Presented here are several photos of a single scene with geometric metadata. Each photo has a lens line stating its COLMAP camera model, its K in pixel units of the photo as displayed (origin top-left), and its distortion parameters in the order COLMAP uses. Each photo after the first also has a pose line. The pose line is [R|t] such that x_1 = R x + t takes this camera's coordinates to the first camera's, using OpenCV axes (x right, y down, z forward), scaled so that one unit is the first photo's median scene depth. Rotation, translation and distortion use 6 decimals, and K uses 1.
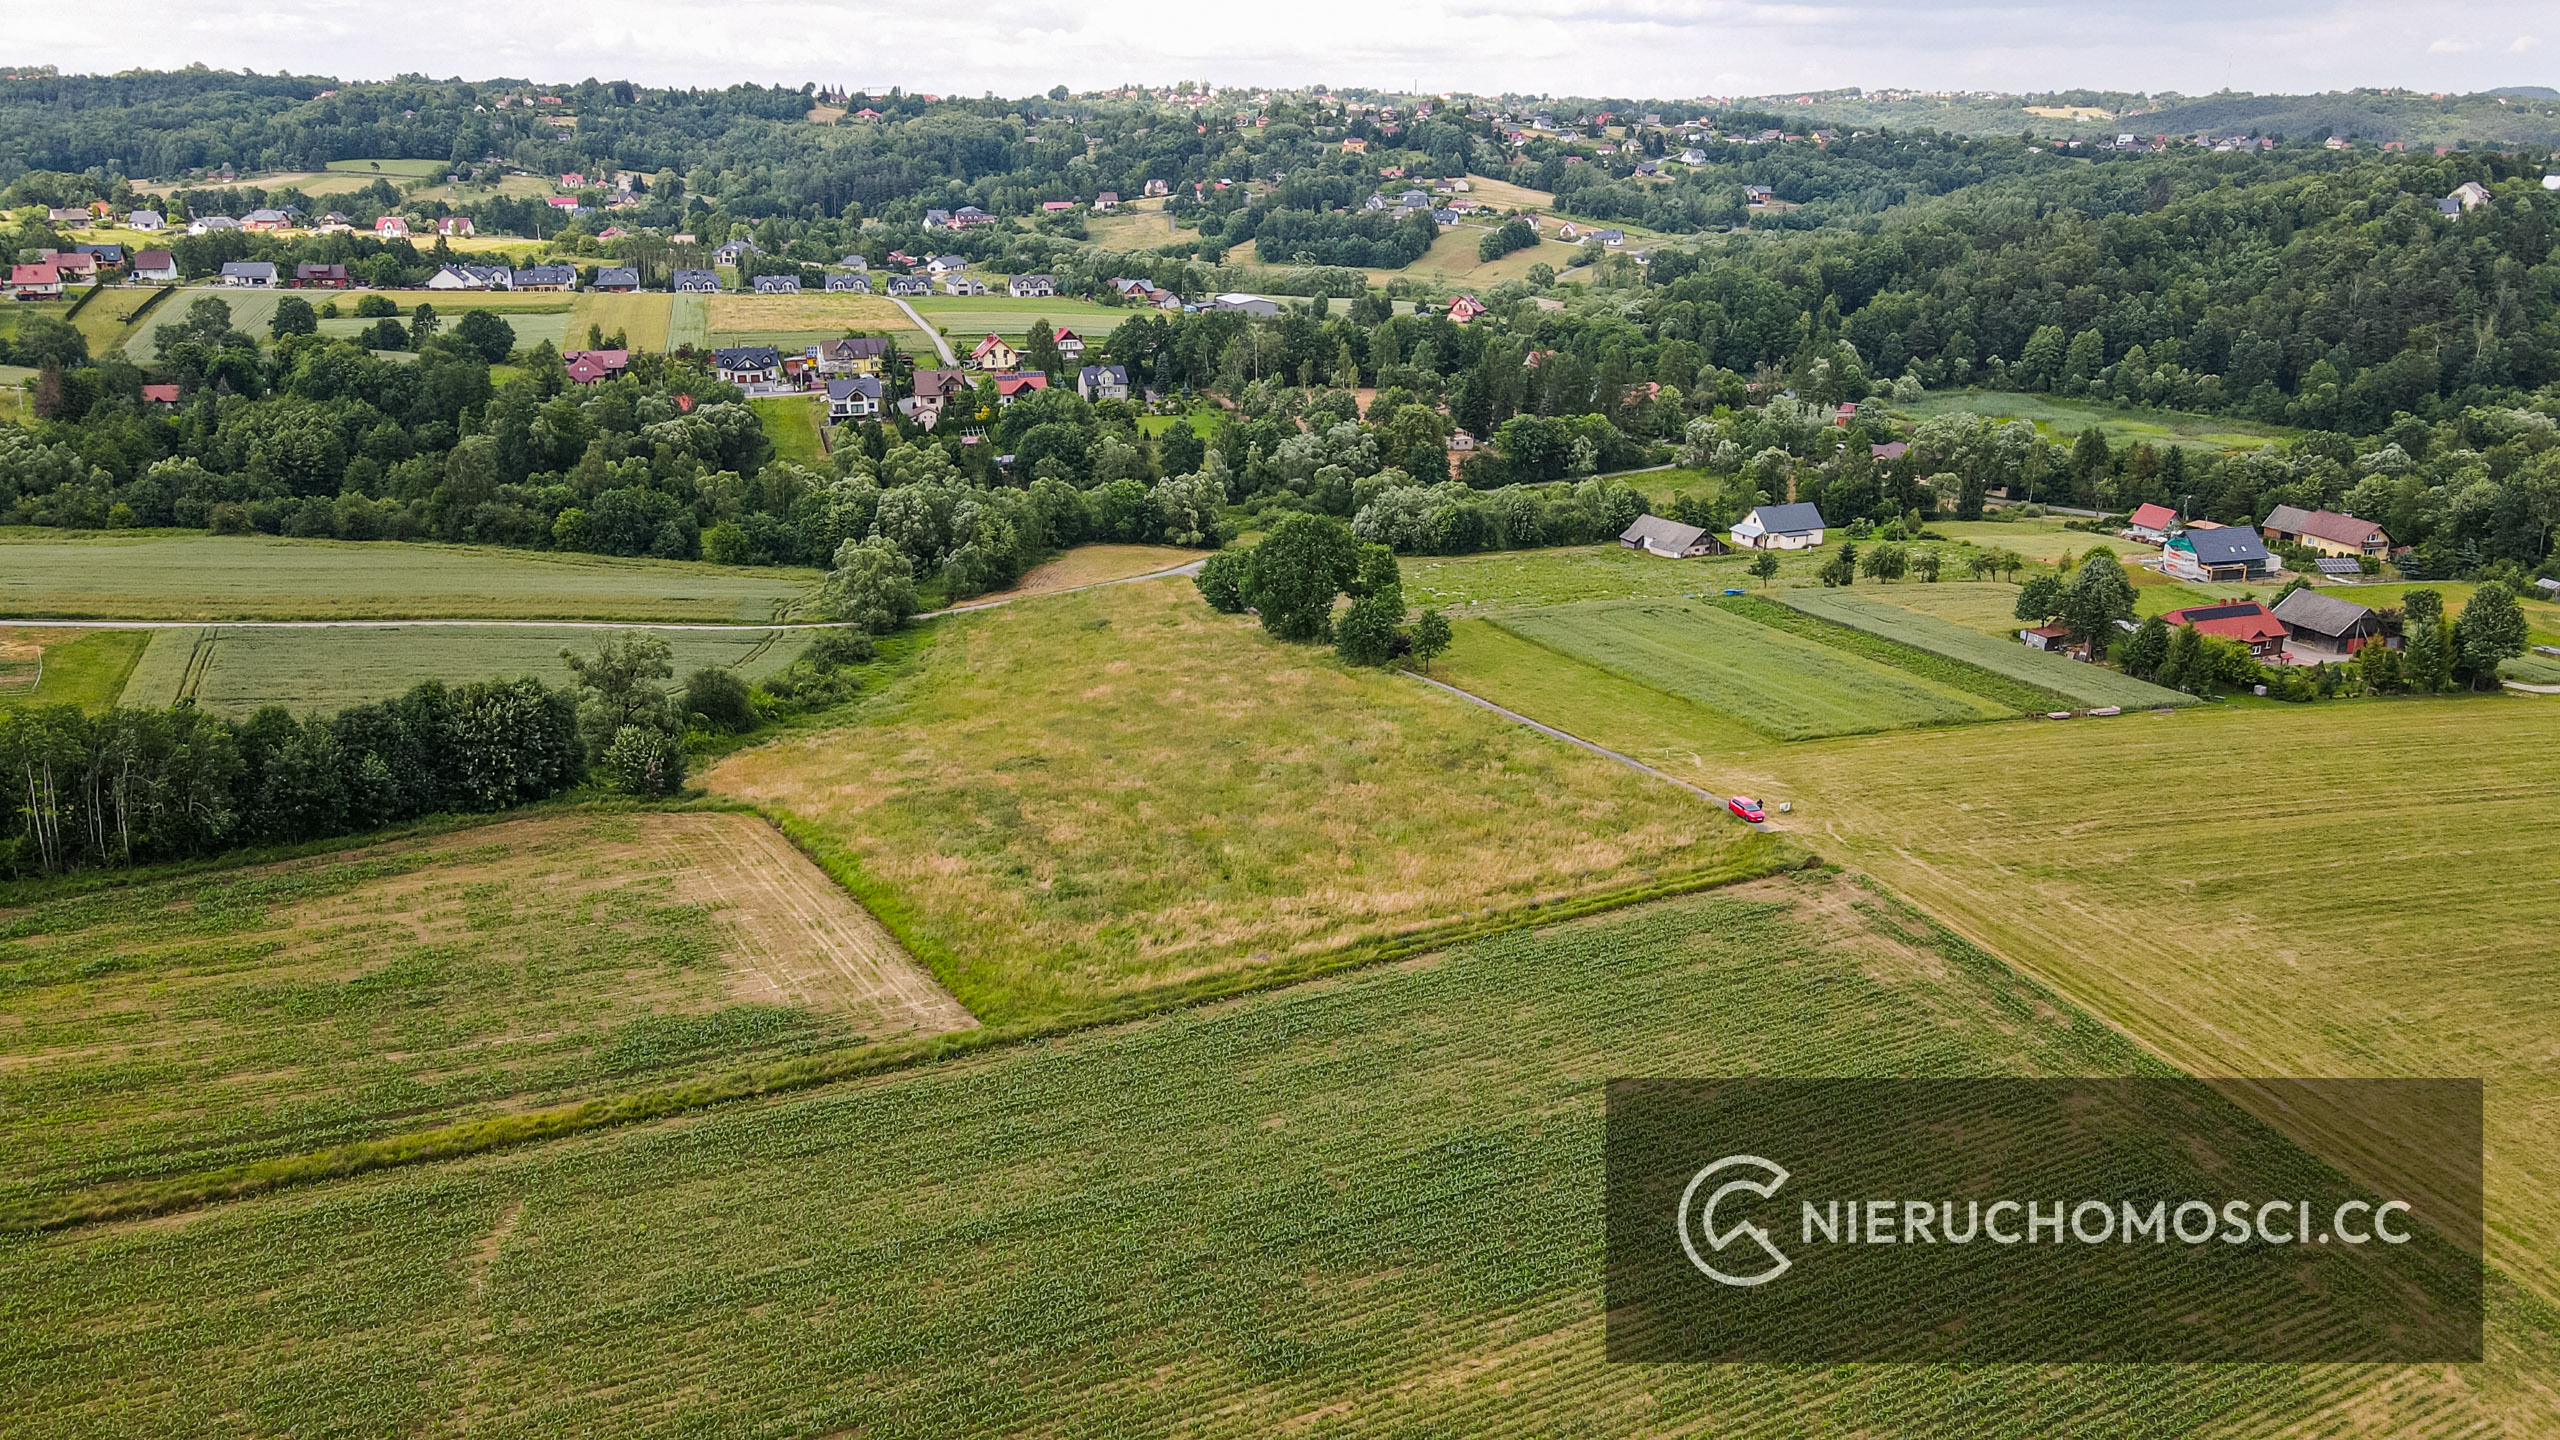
lens RADIAL K [[1807.1, 0, 1280.0], [0, 1807.1, 720.0], [0, 0, 1]] dist [0.002104, 0.011611]
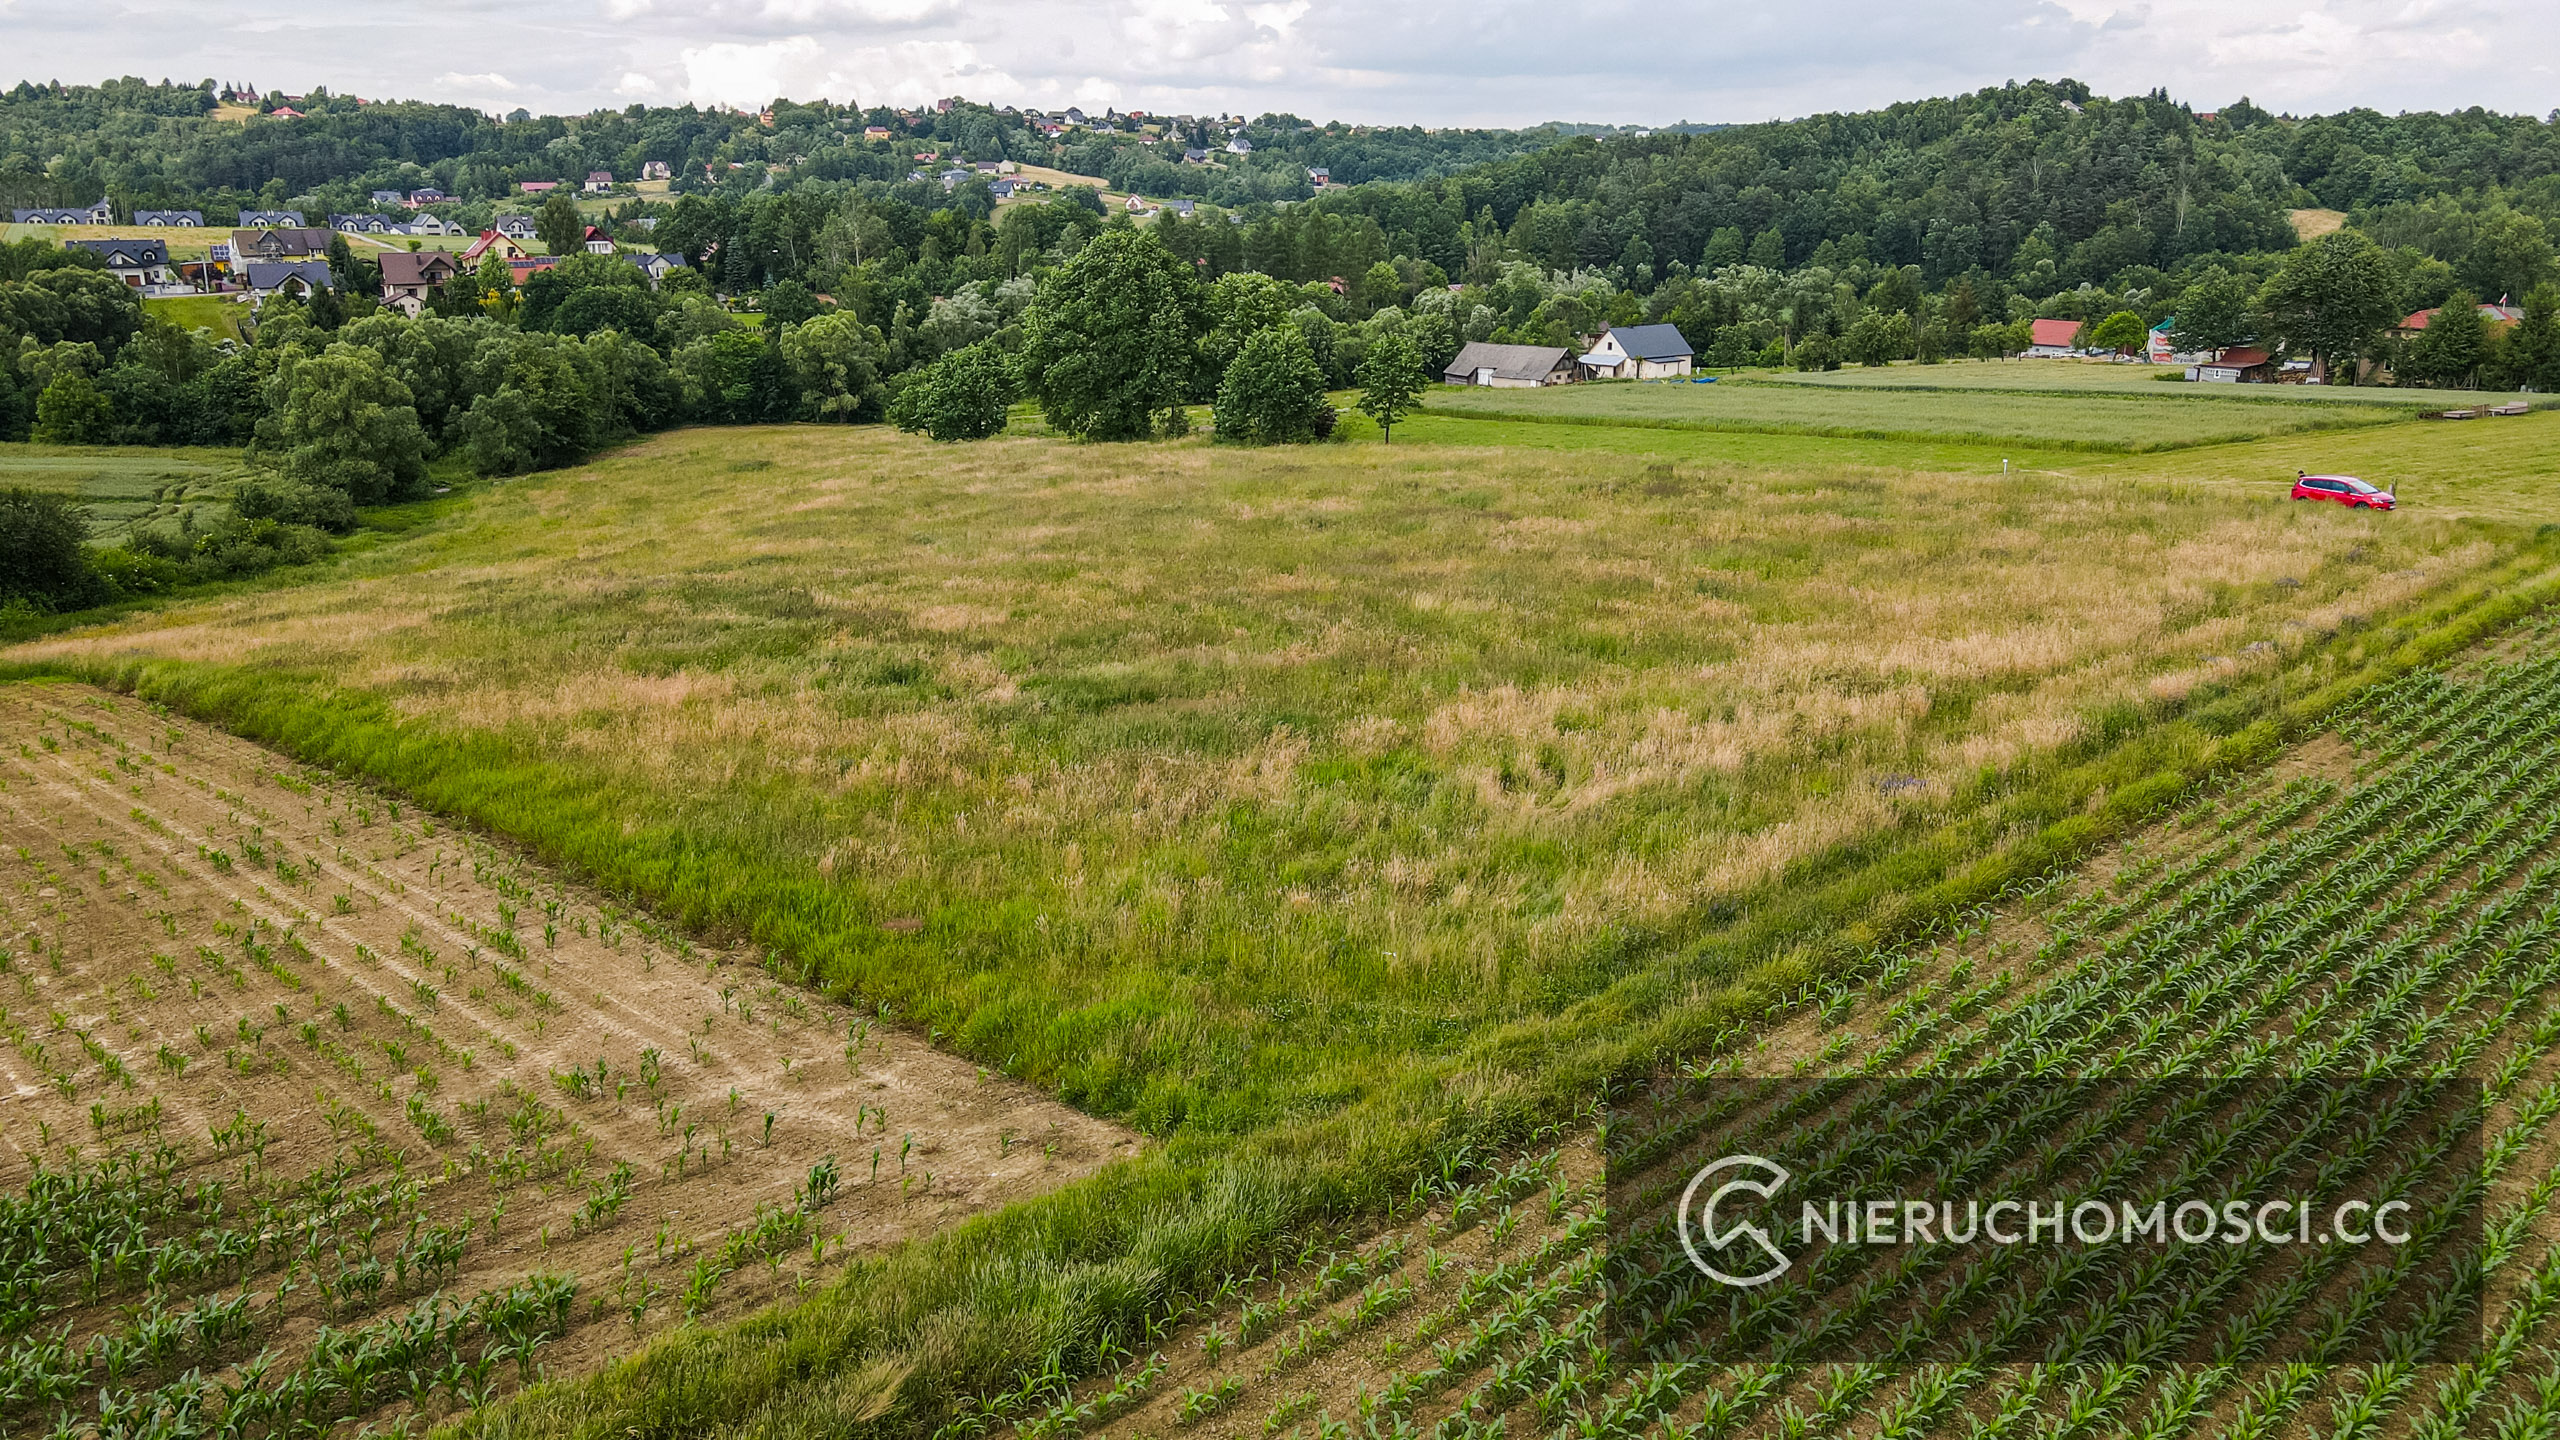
lens RADIAL K [[1807.1, 0, 1280.0], [0, 1807.1, 720.0], [0, 0, 1]] dist [0.002104, 0.011611]
pose [[0.963921, -0.075292, 0.255318, -0.052566], [0.082779, 0.996393, -0.018689, 0.033557], [-0.252990, 0.039149, 0.966676, 0.210539]]
